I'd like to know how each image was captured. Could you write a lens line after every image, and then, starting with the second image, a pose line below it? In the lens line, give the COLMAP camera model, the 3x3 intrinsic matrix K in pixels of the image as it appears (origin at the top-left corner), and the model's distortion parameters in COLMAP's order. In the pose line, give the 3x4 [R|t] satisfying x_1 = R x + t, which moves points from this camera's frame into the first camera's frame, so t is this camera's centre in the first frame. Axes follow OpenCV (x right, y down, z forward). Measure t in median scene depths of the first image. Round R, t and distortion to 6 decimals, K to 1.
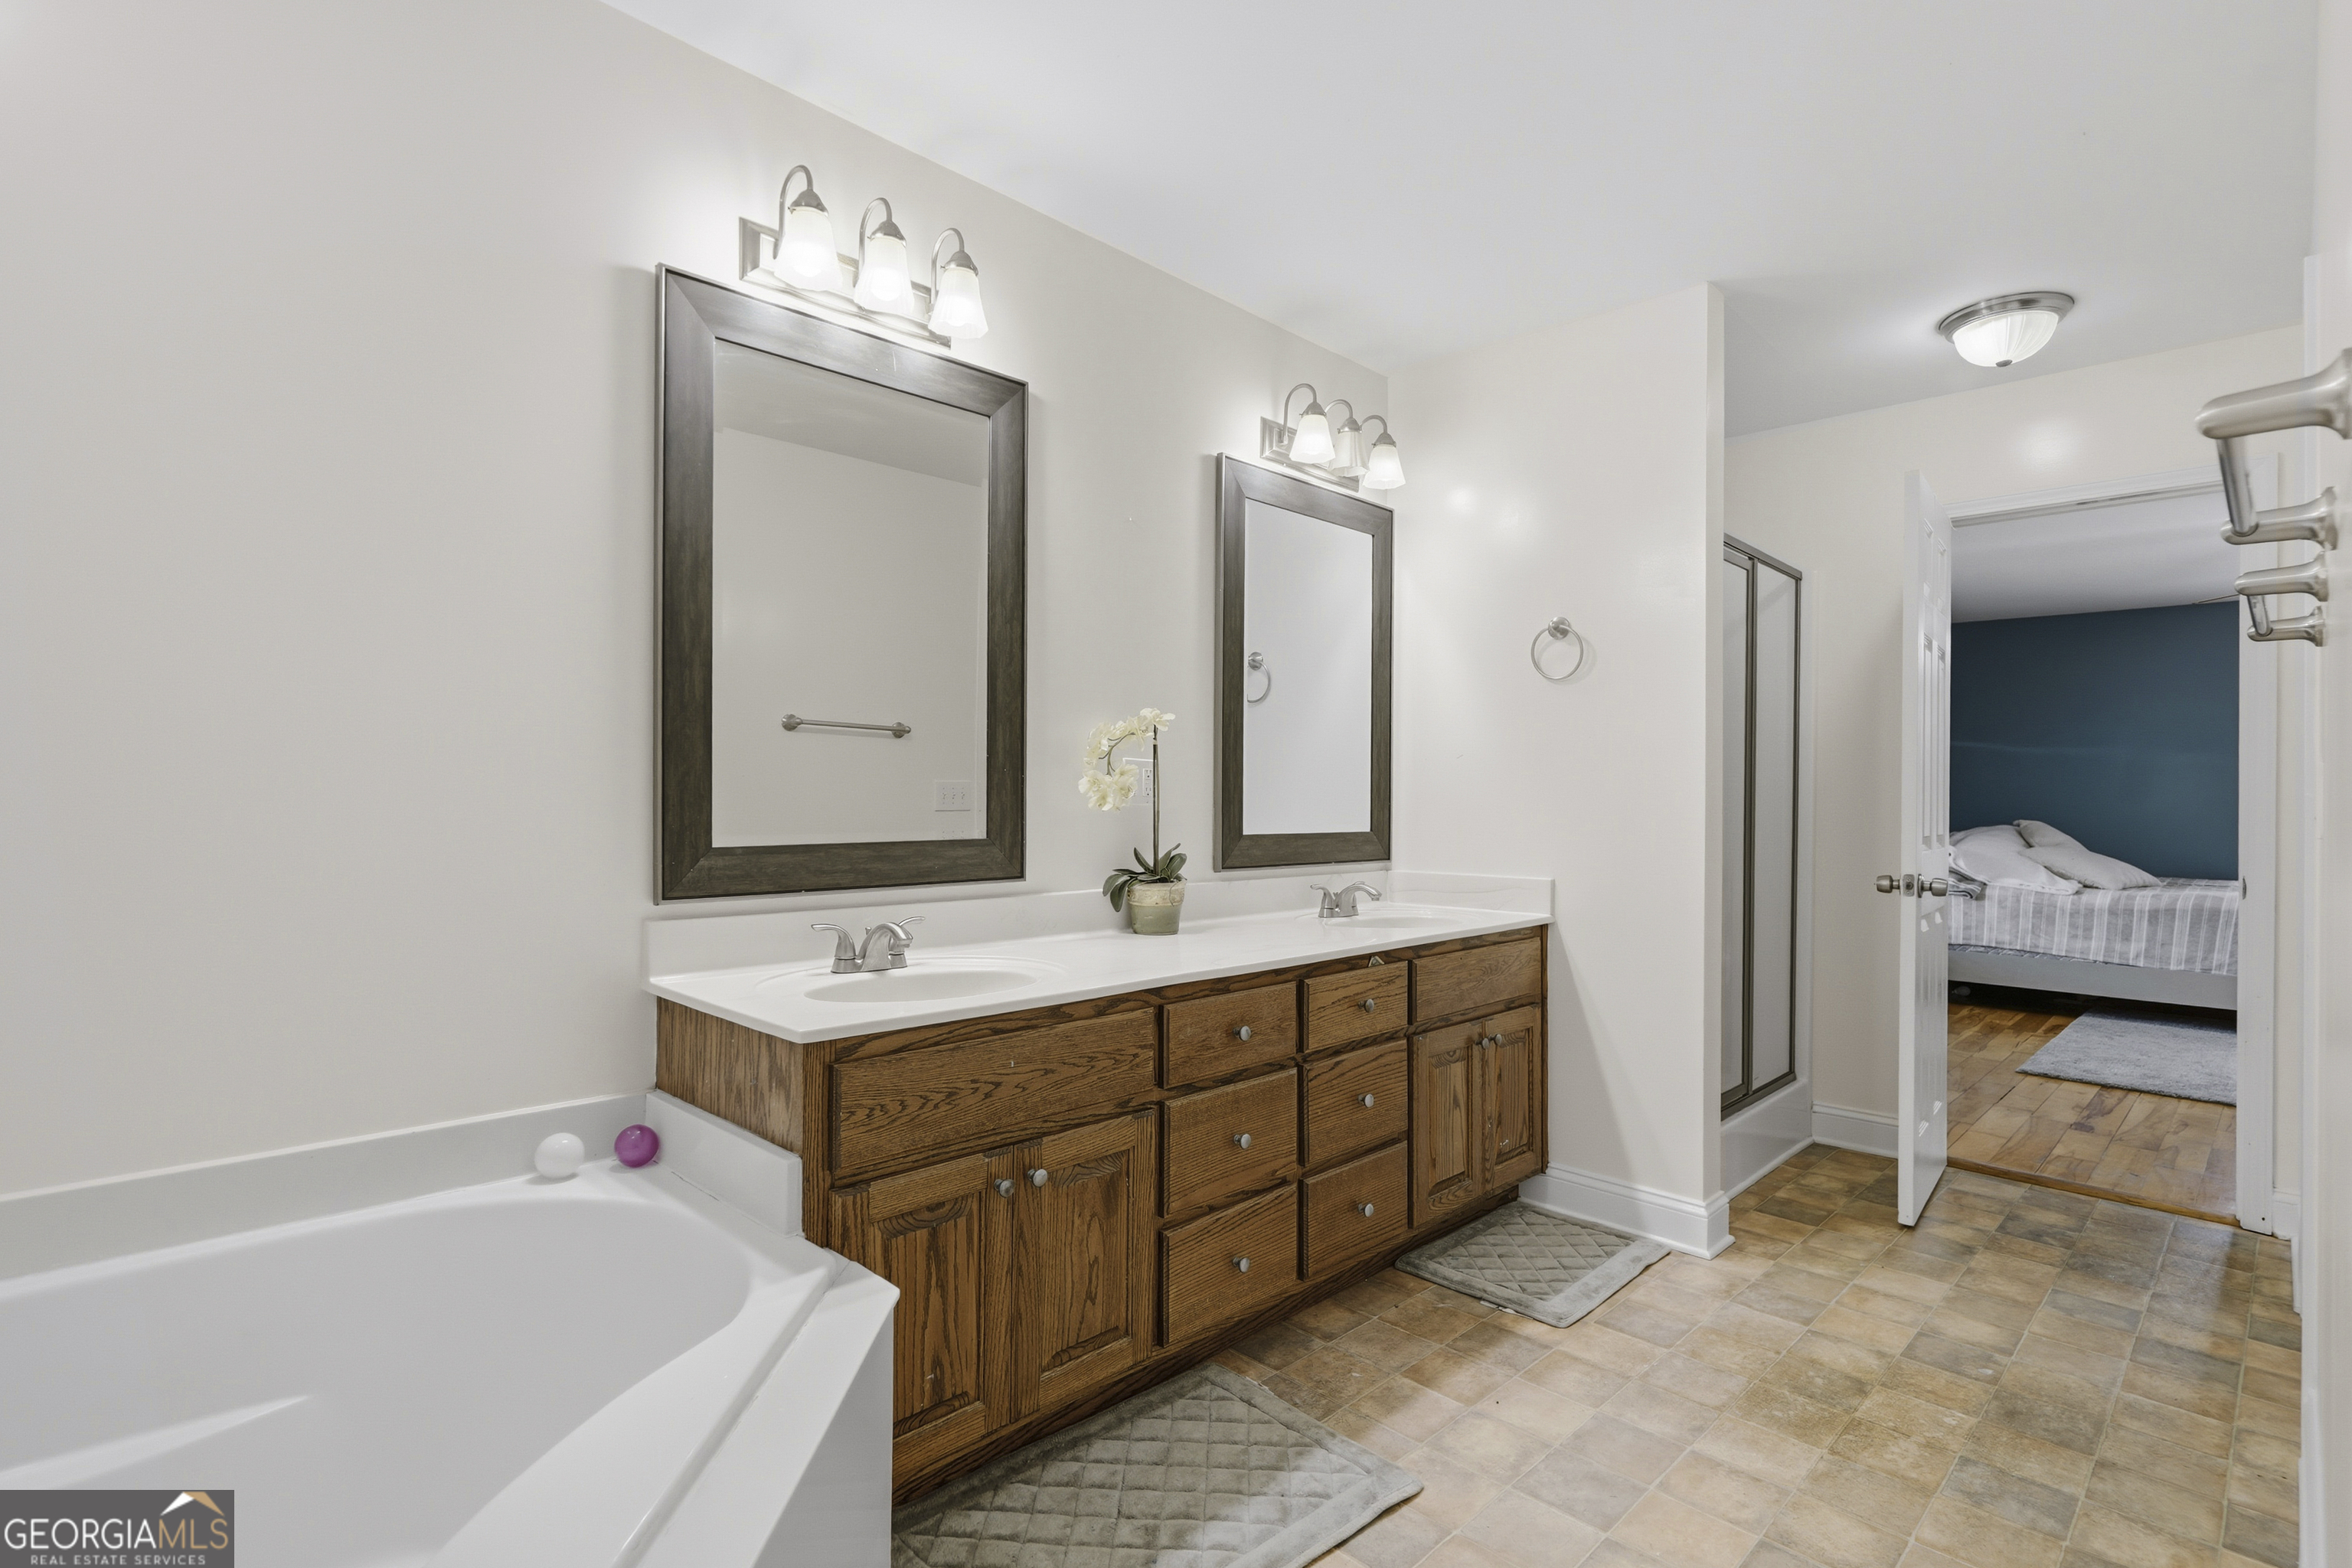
lens RADIAL K [[1081.4, 0, 1169.3], [0, 1081.4, 790.2], [0, 0, 1]] dist [-0.002178, -0.000070]
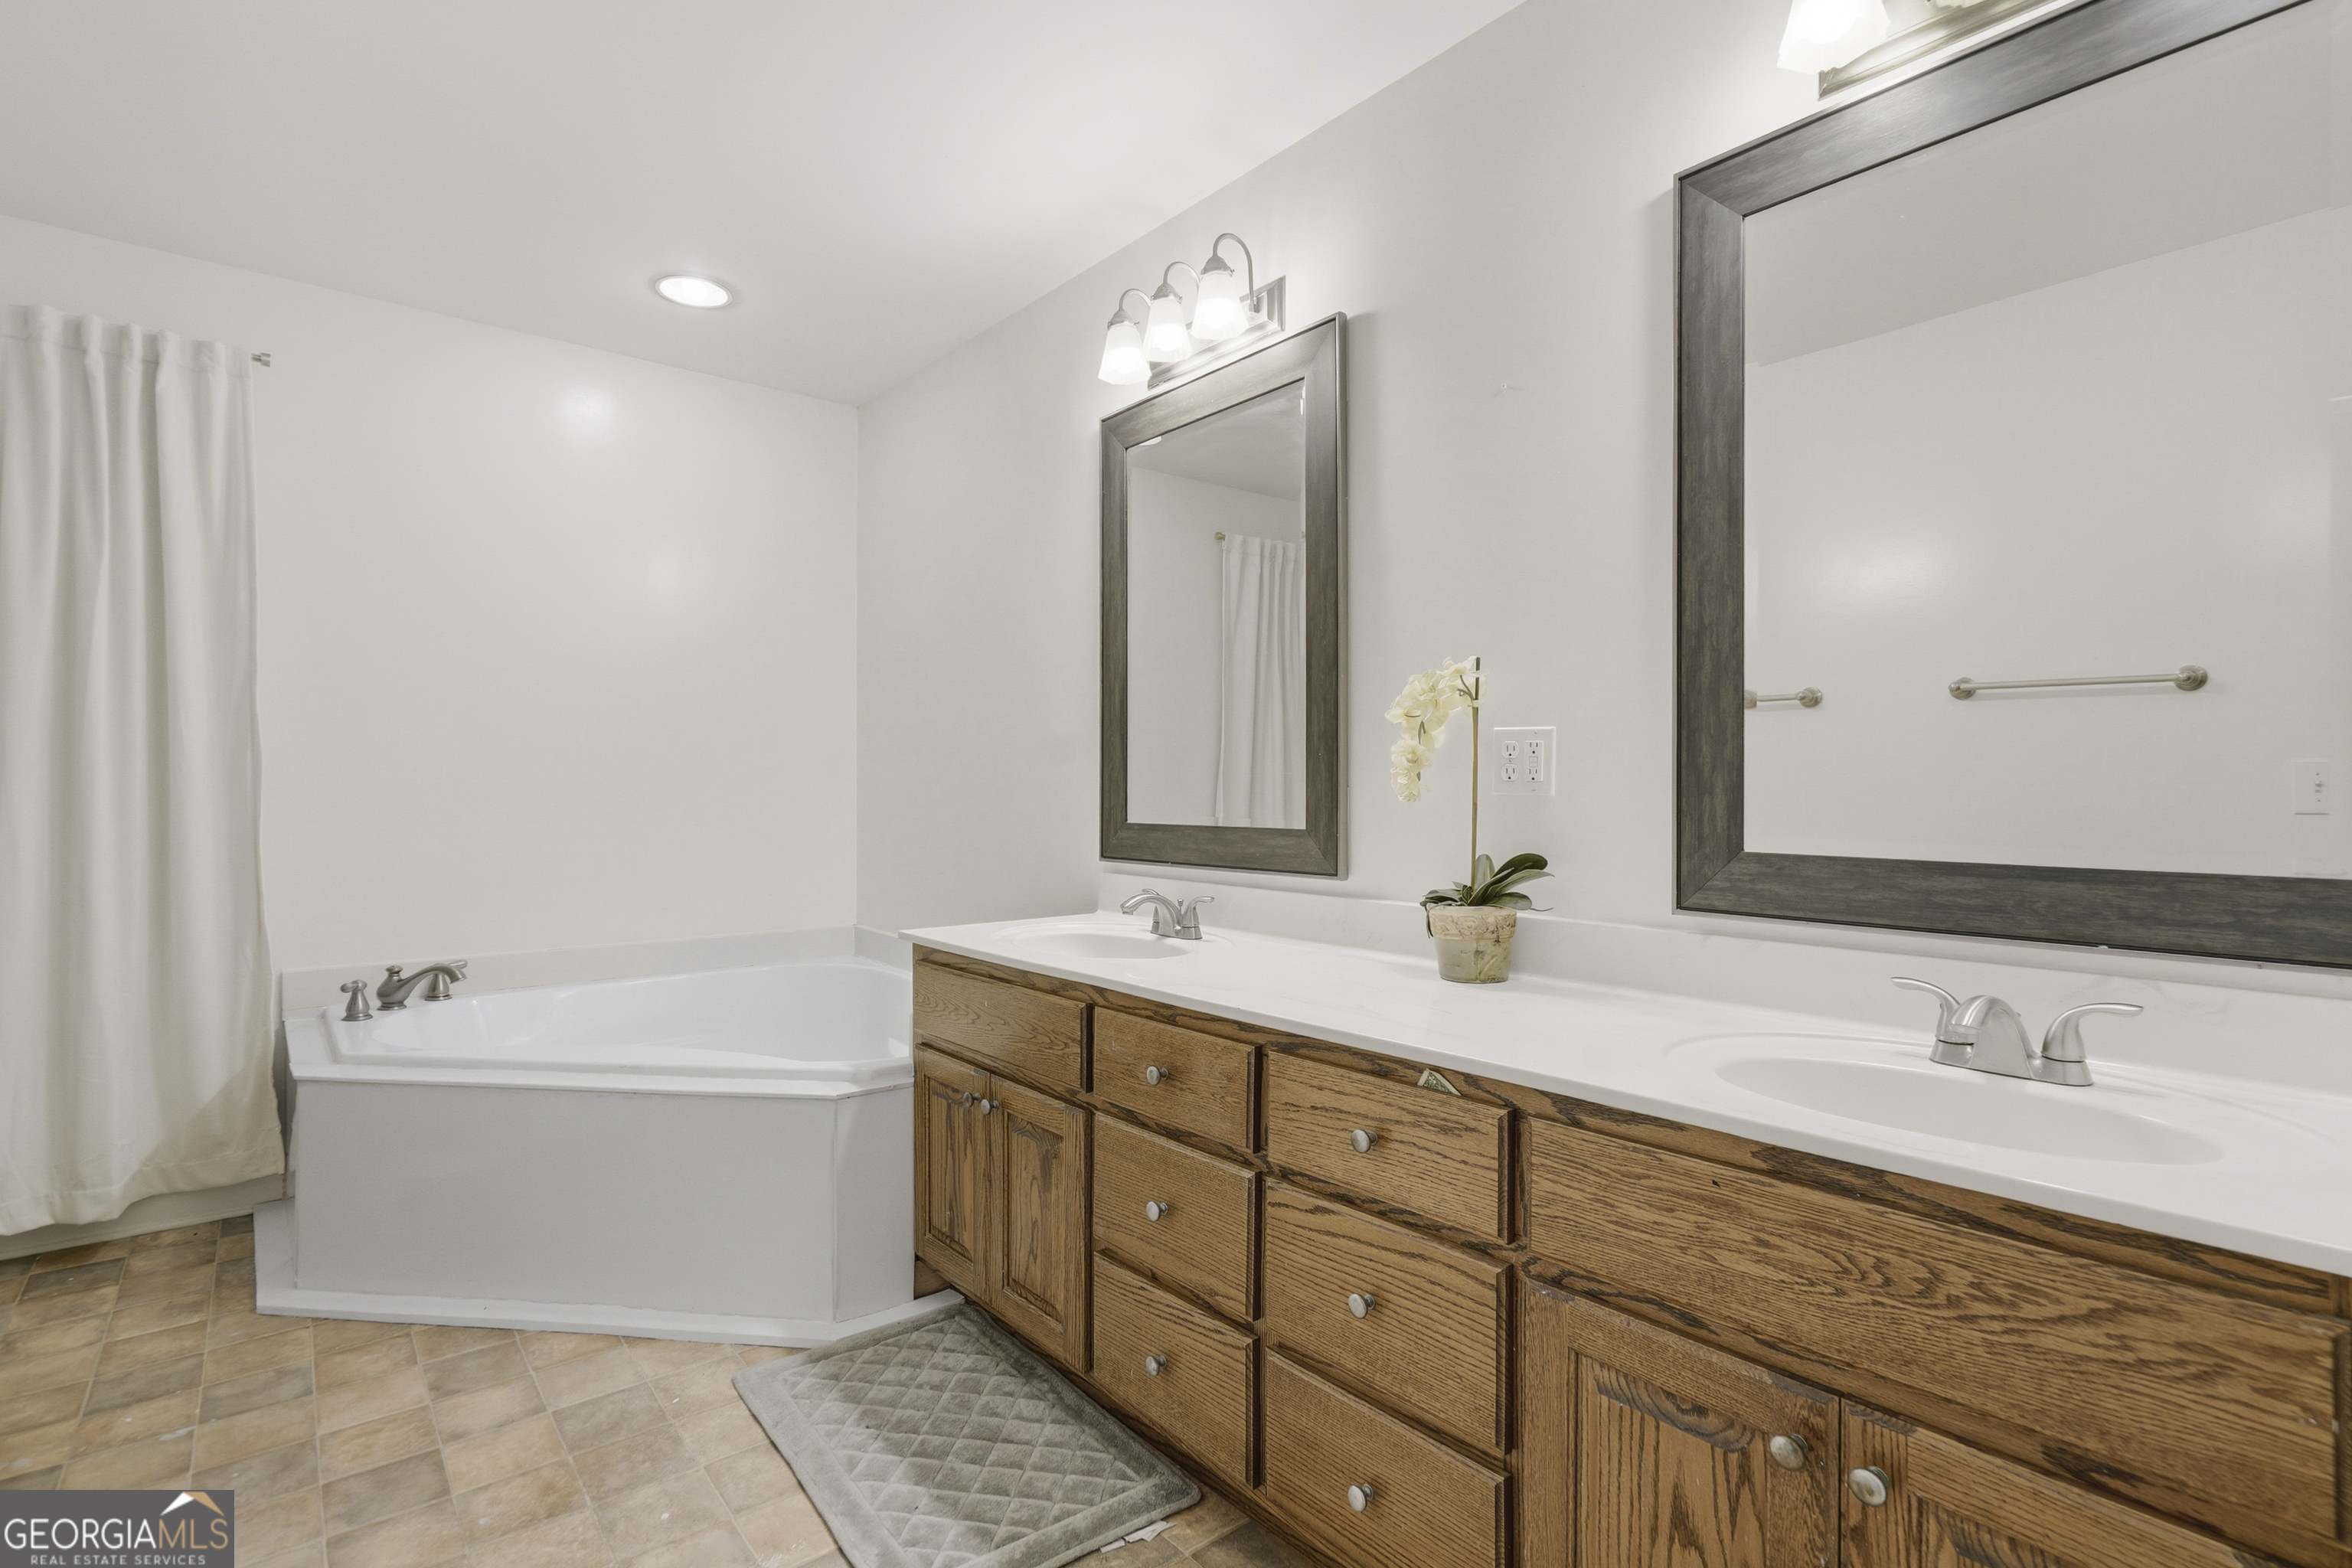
lens RADIAL K [[1157.9, 0, 1170.4], [0, 1157.9, 793.9], [0, 0, 1]] dist [-0.005692, -0.000182]
pose [[-0.102227, -0.006541, -0.994740, 0.847525], [0.000063, 0.999978, -0.006582, 0.021610], [0.994761, -0.000736, -0.102224, 1.015699]]
